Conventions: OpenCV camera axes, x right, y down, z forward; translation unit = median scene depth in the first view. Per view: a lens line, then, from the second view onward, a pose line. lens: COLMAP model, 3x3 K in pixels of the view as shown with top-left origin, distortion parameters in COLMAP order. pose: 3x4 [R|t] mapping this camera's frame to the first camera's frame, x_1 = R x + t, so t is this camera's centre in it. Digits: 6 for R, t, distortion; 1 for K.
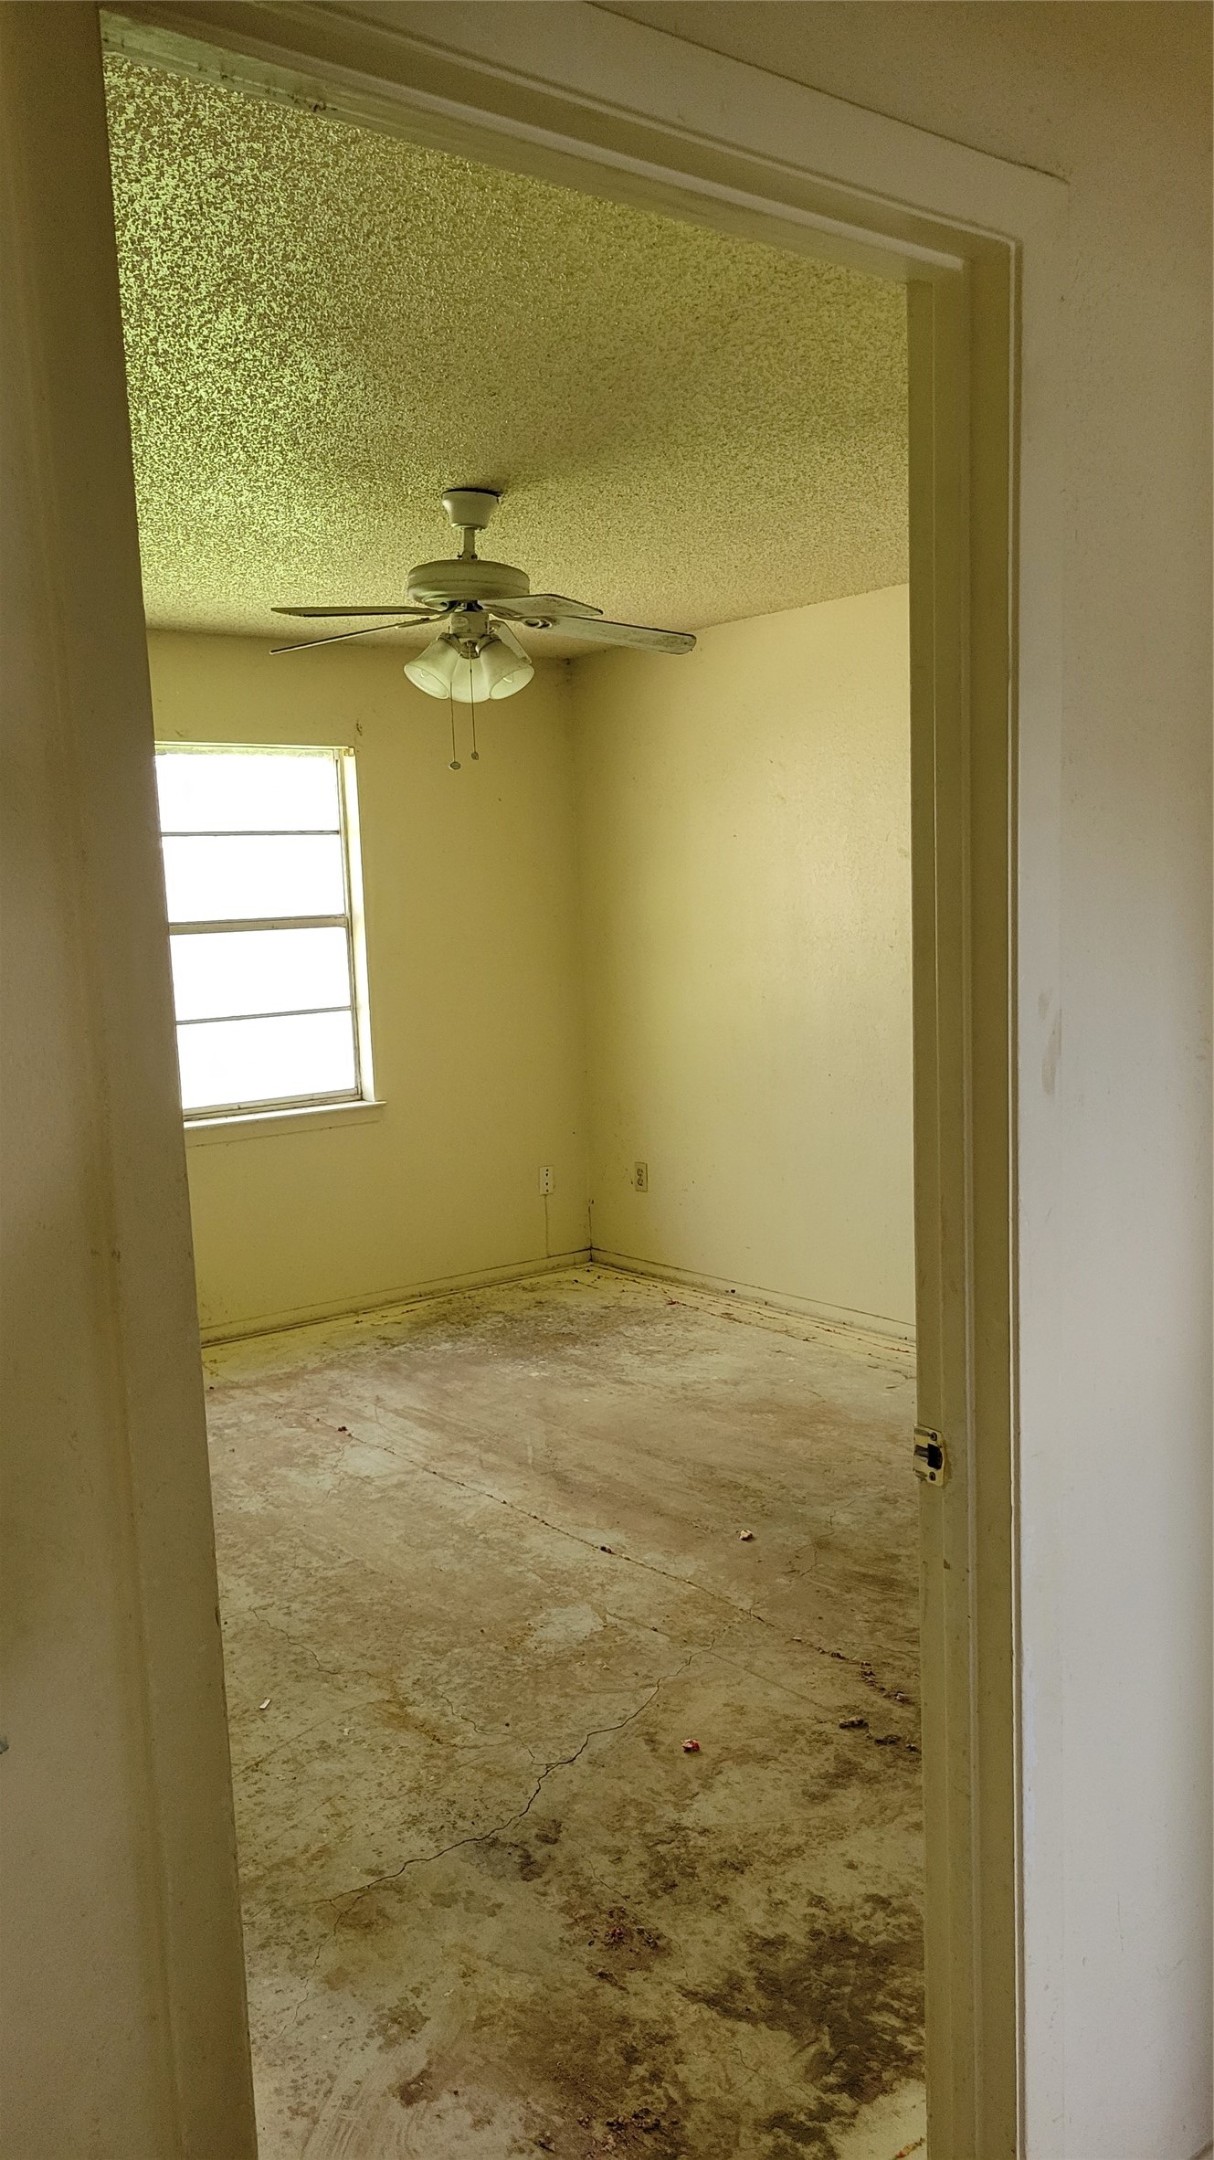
lens RADIAL K [[1633.7, 0, 567.9], [0, 1633.7, 1015.7], [0, 0, 1]] dist [0.035517, -0.015880]
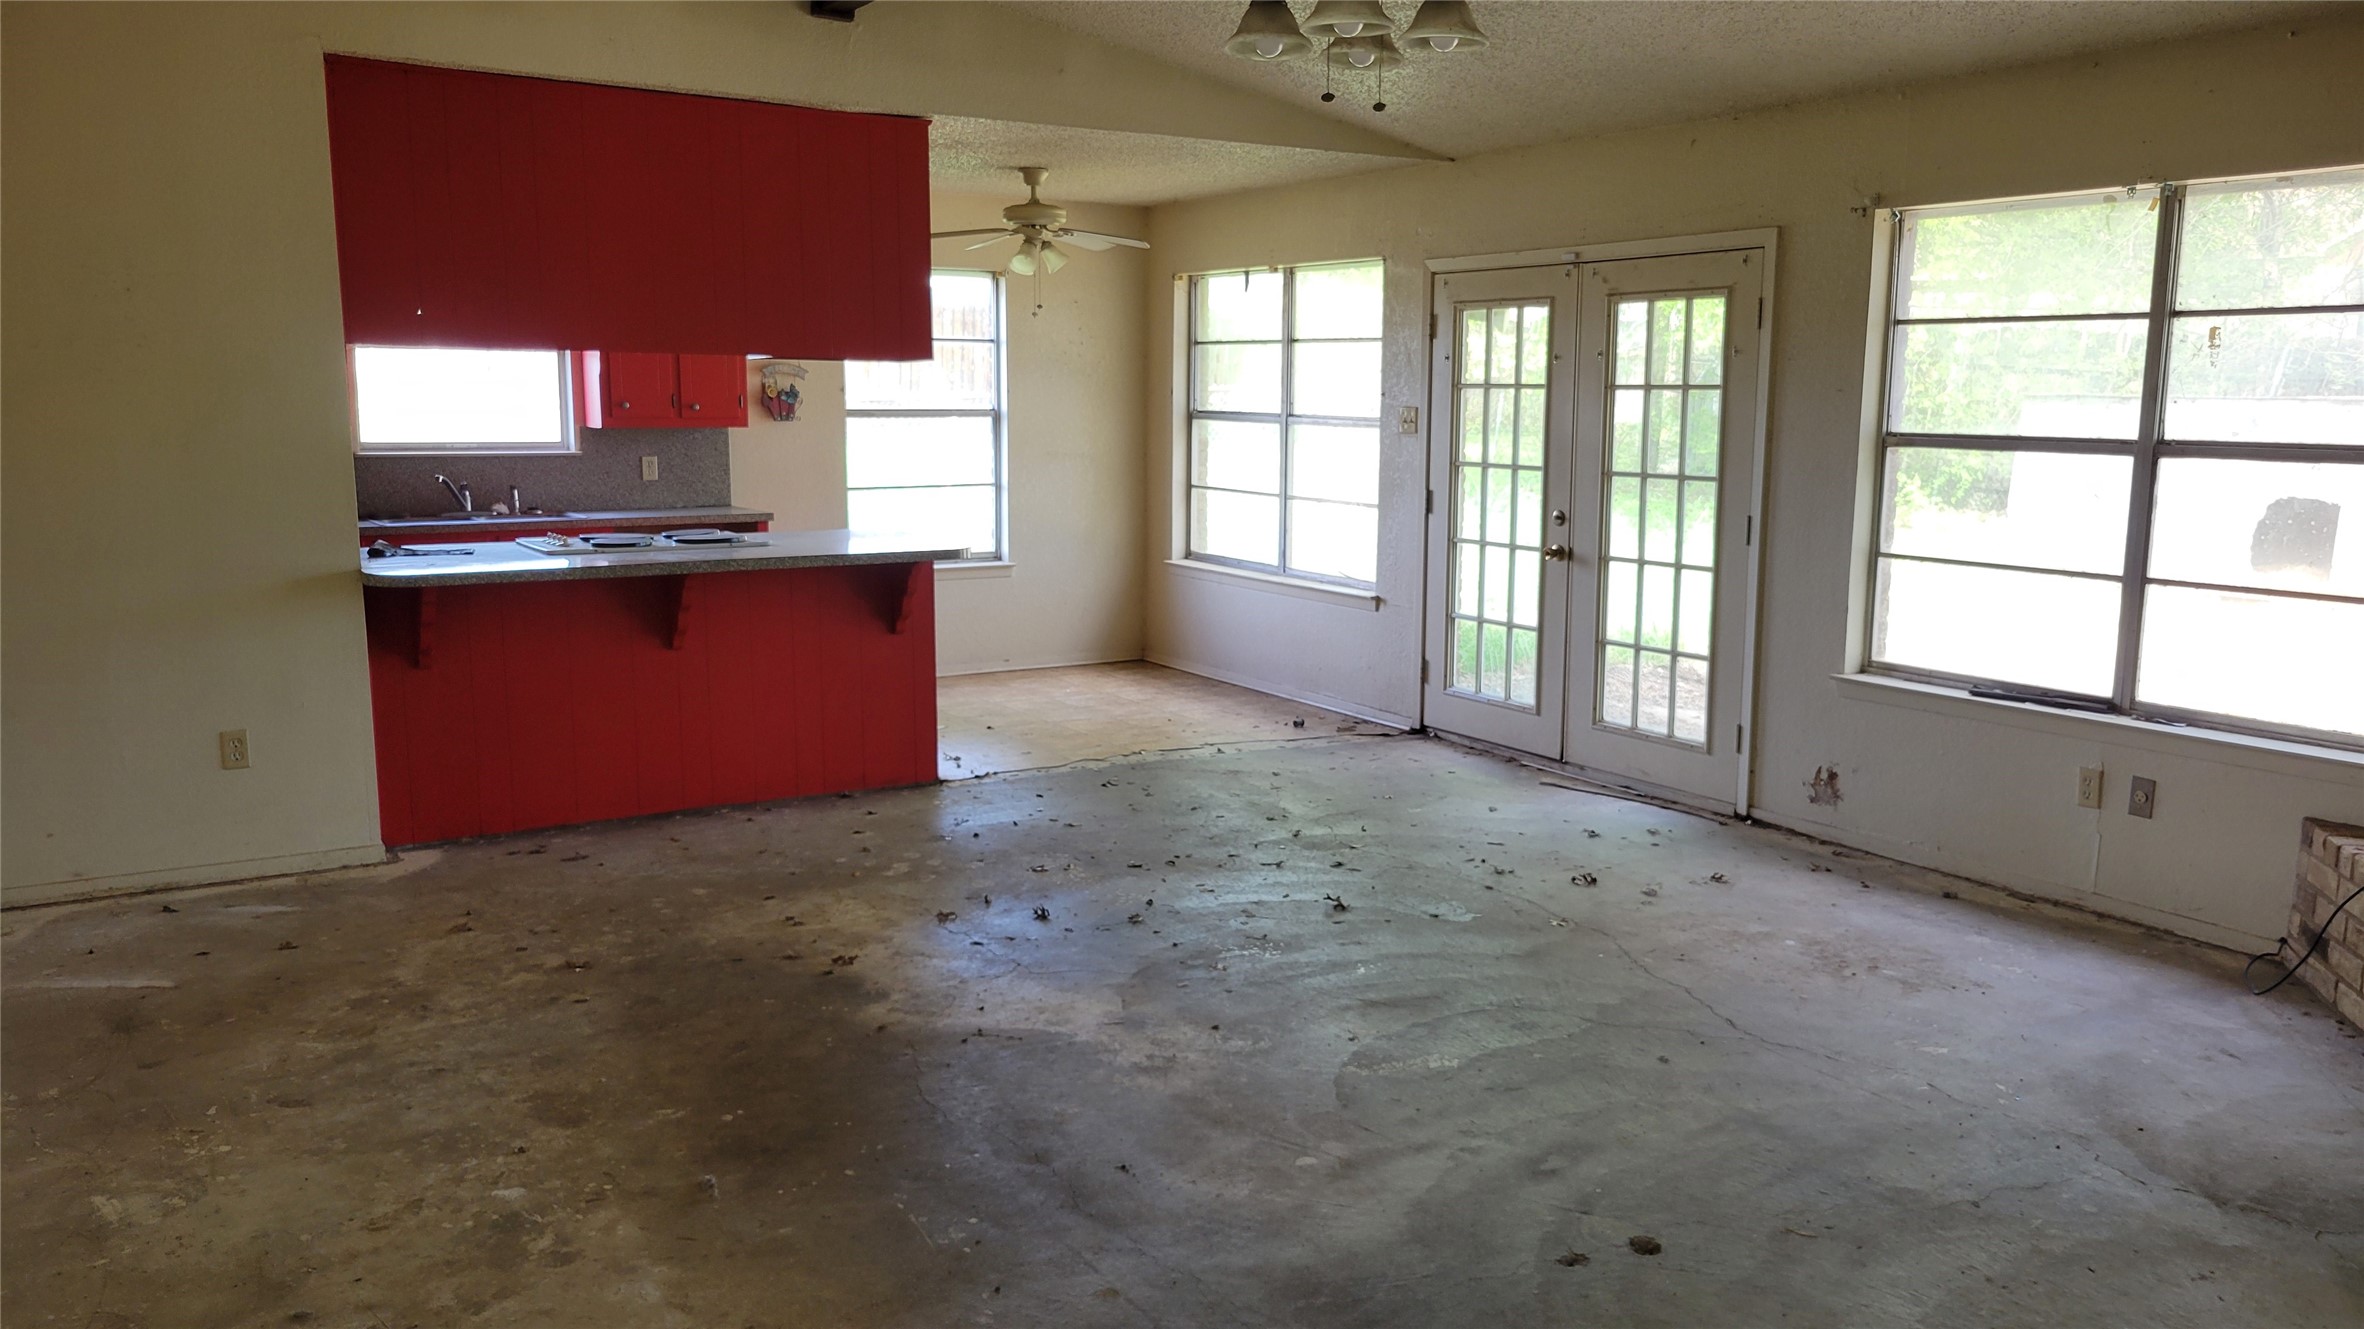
lens RADIAL K [[1788.0, 0, 1198.9], [0, 1788.0, 666.0], [0, 0, 1]] dist [0.035517, -0.015880]
pose [[-0.073542, 0.176620, -0.981528, 0.601964], [-0.089538, 0.979049, 0.182883, -0.065899], [0.993265, 0.101334, -0.056187, 0.625459]]
